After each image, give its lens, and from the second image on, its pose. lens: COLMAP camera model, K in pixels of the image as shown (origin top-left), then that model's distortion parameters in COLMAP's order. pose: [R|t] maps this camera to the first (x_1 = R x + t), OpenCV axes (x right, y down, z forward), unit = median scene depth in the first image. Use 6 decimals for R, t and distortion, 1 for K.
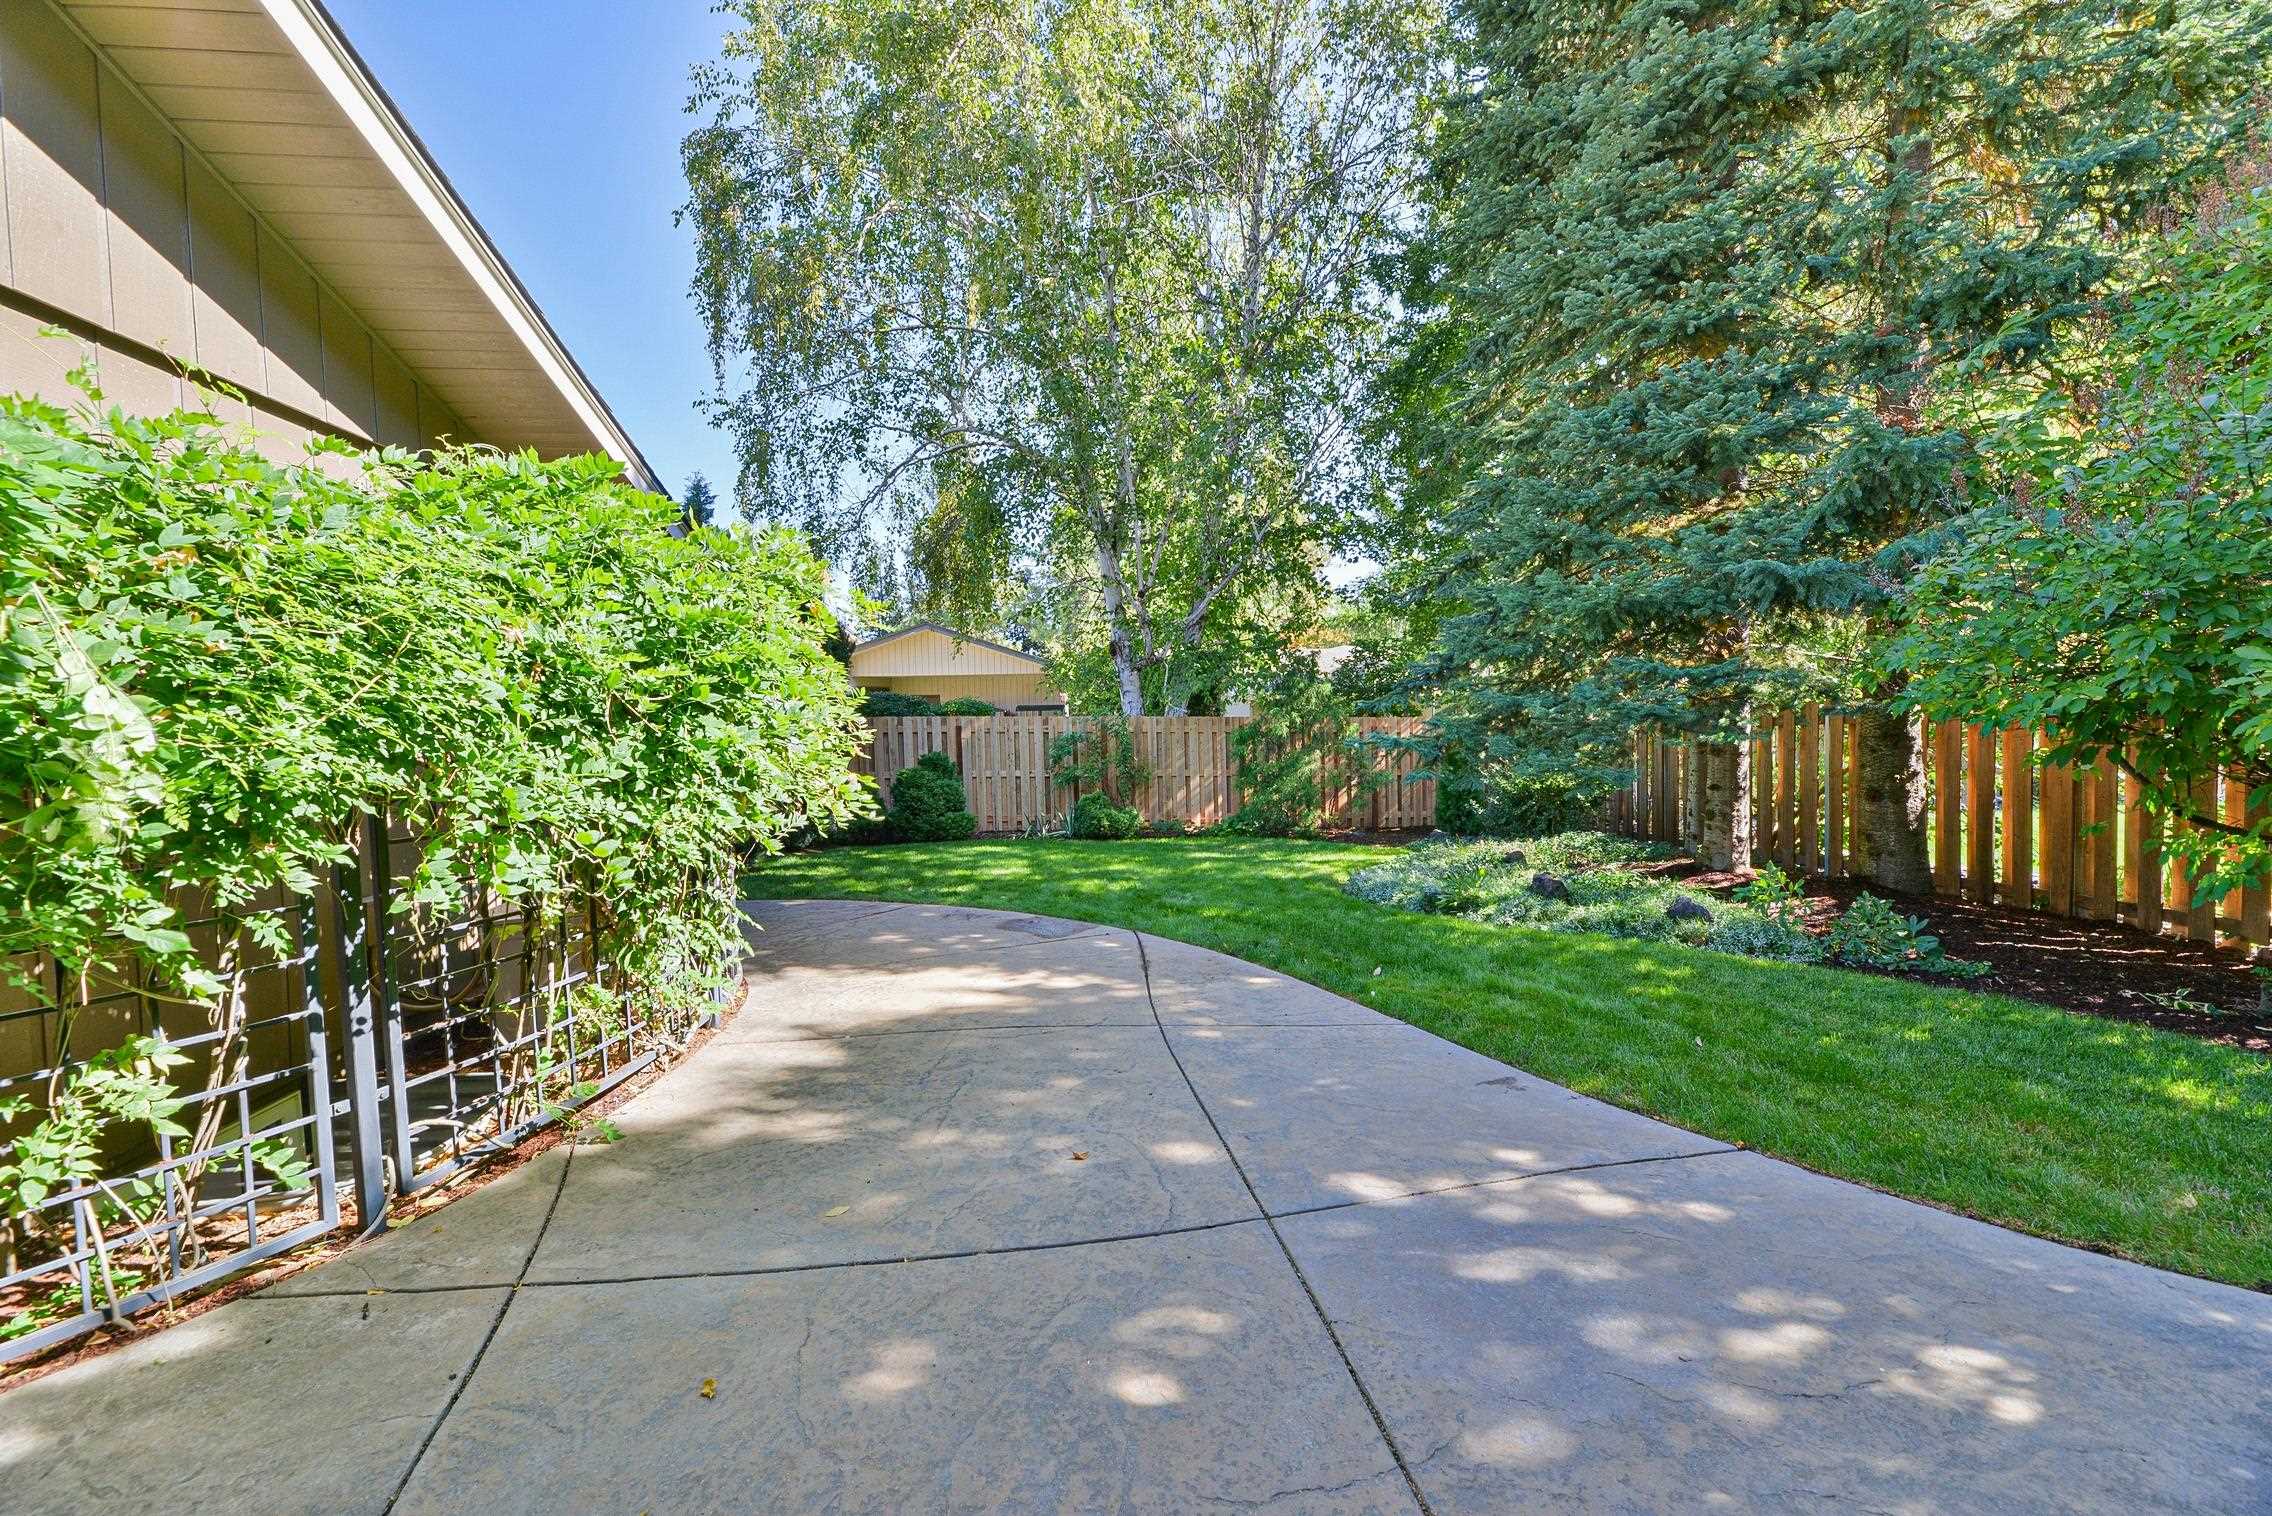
lens RADIAL K [[916.8, 0, 1141.6], [0, 916.8, 769.3], [0, 0, 1]] dist [-0.007841, -0.000061]
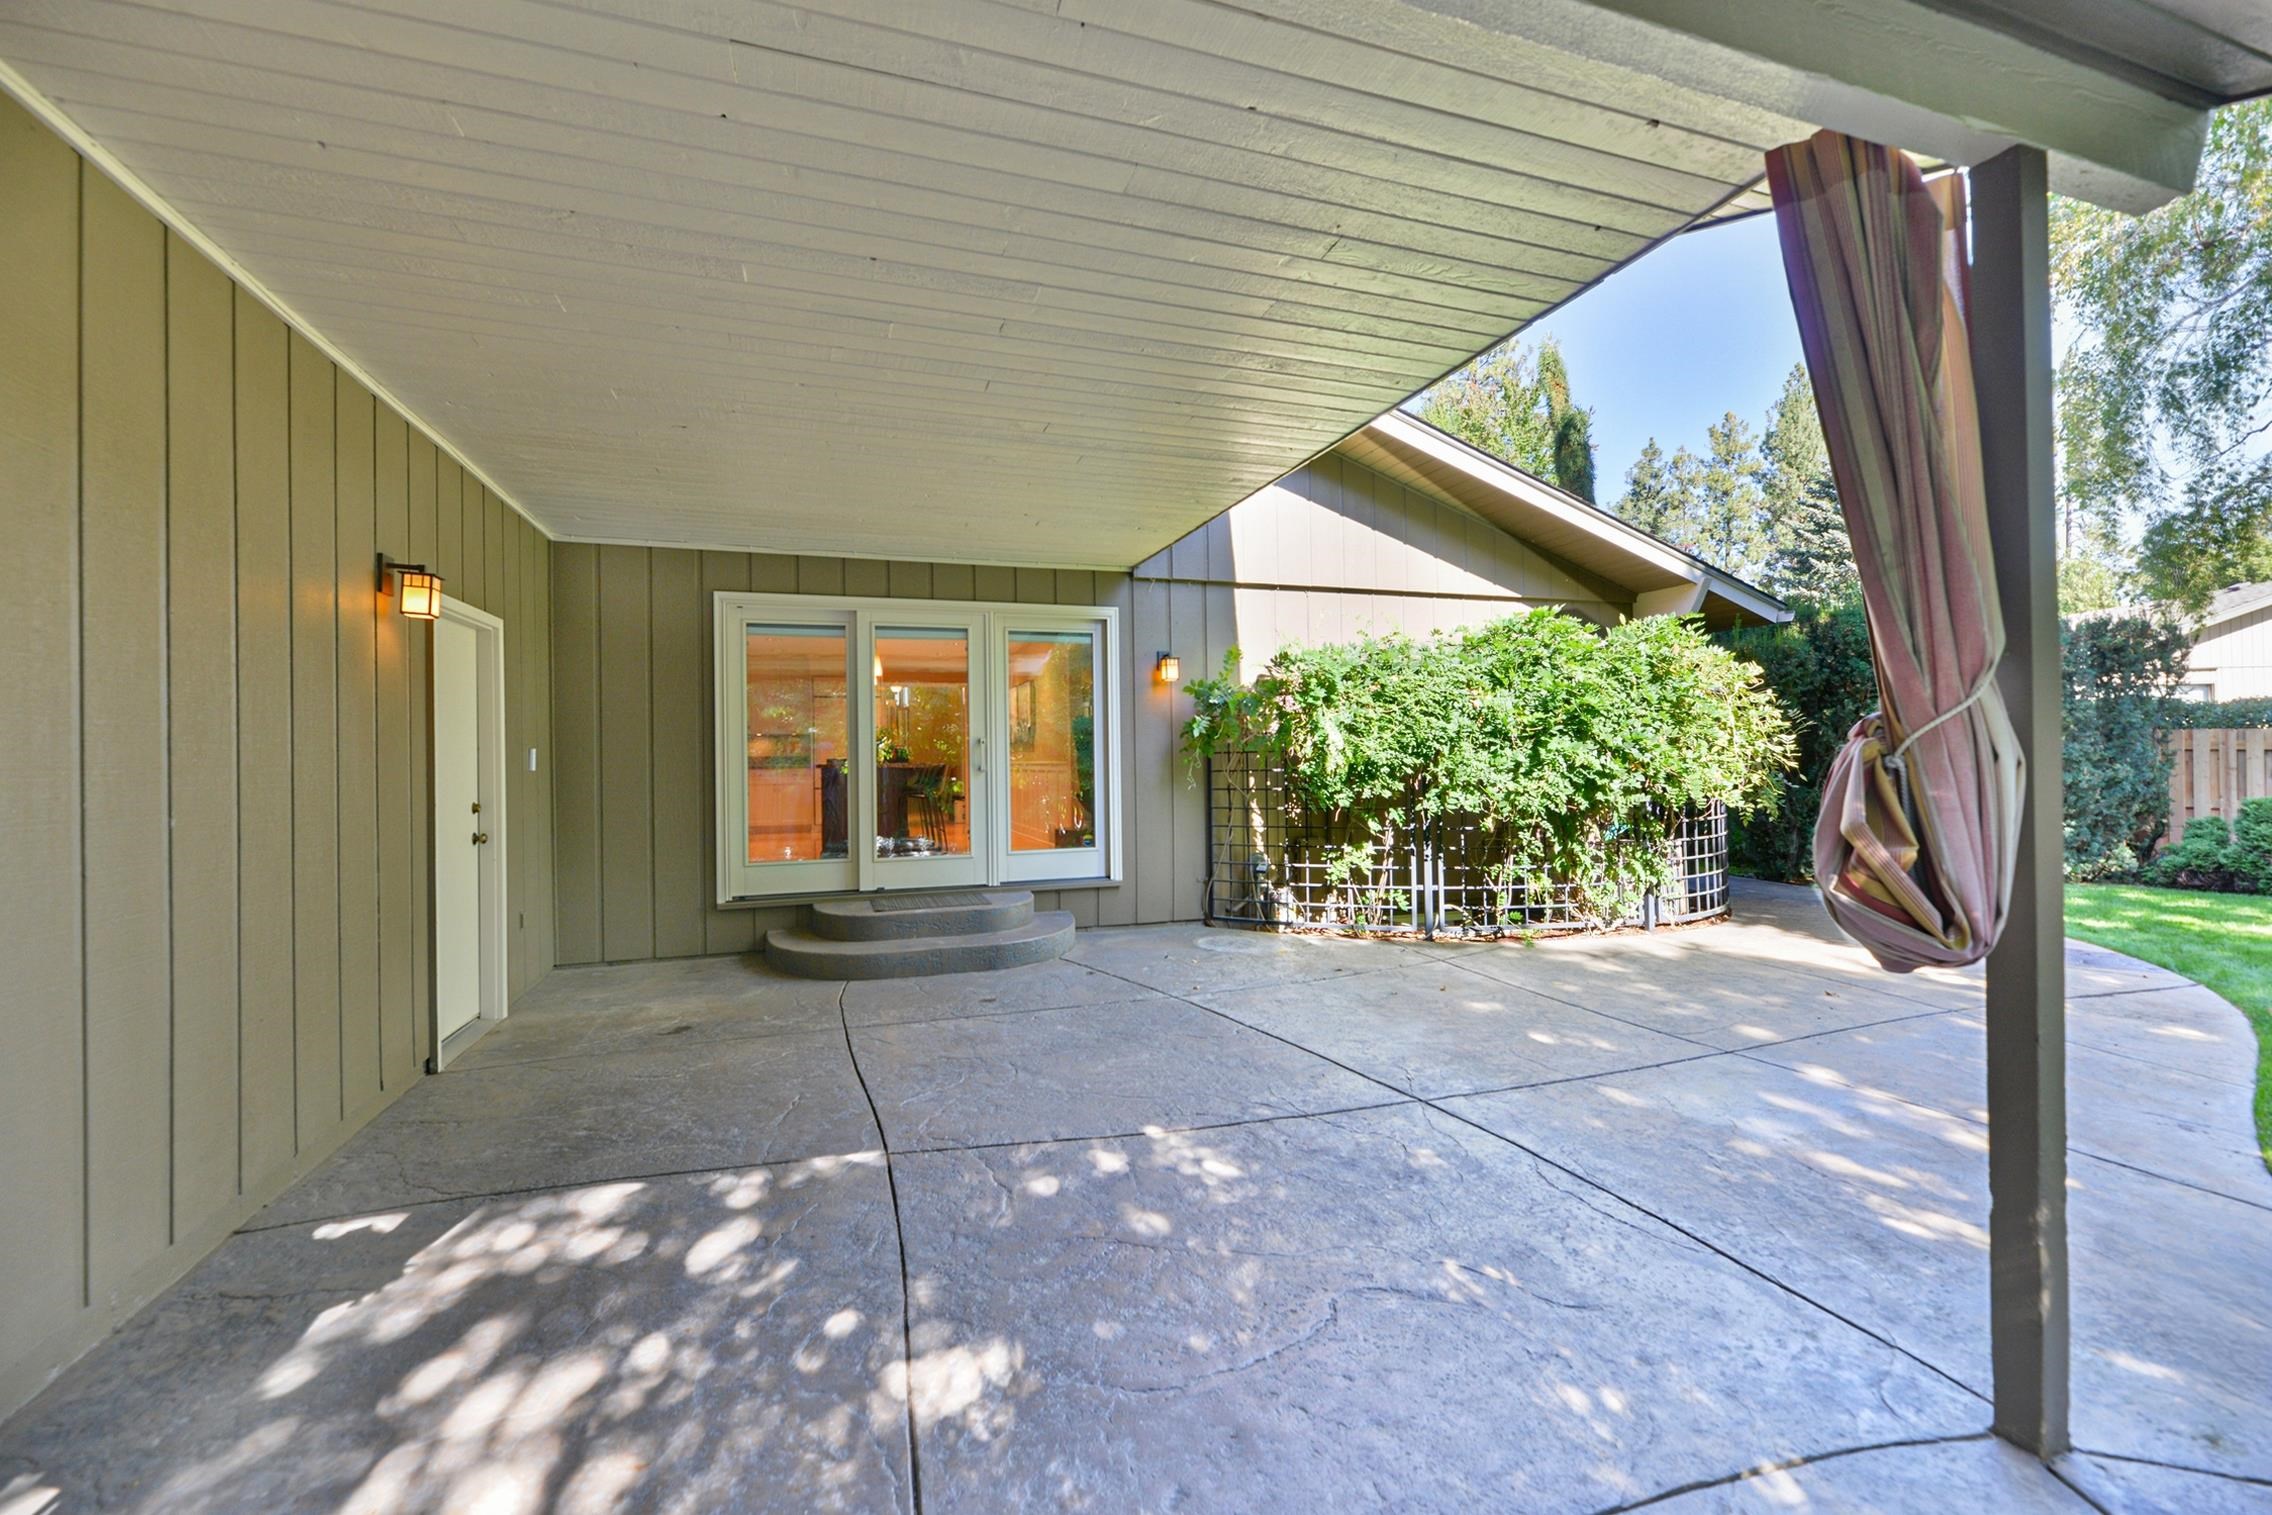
lens RADIAL K [[916.8, 0, 1135.5], [0, 916.8, 753.5], [0, 0, 1]] dist [-0.007841, -0.000061]
pose [[0.222664, 0.021385, -0.974661, 1.546917], [-0.048143, 0.998781, 0.010916, -0.001621], [0.973706, 0.044492, 0.223422, -0.414011]]
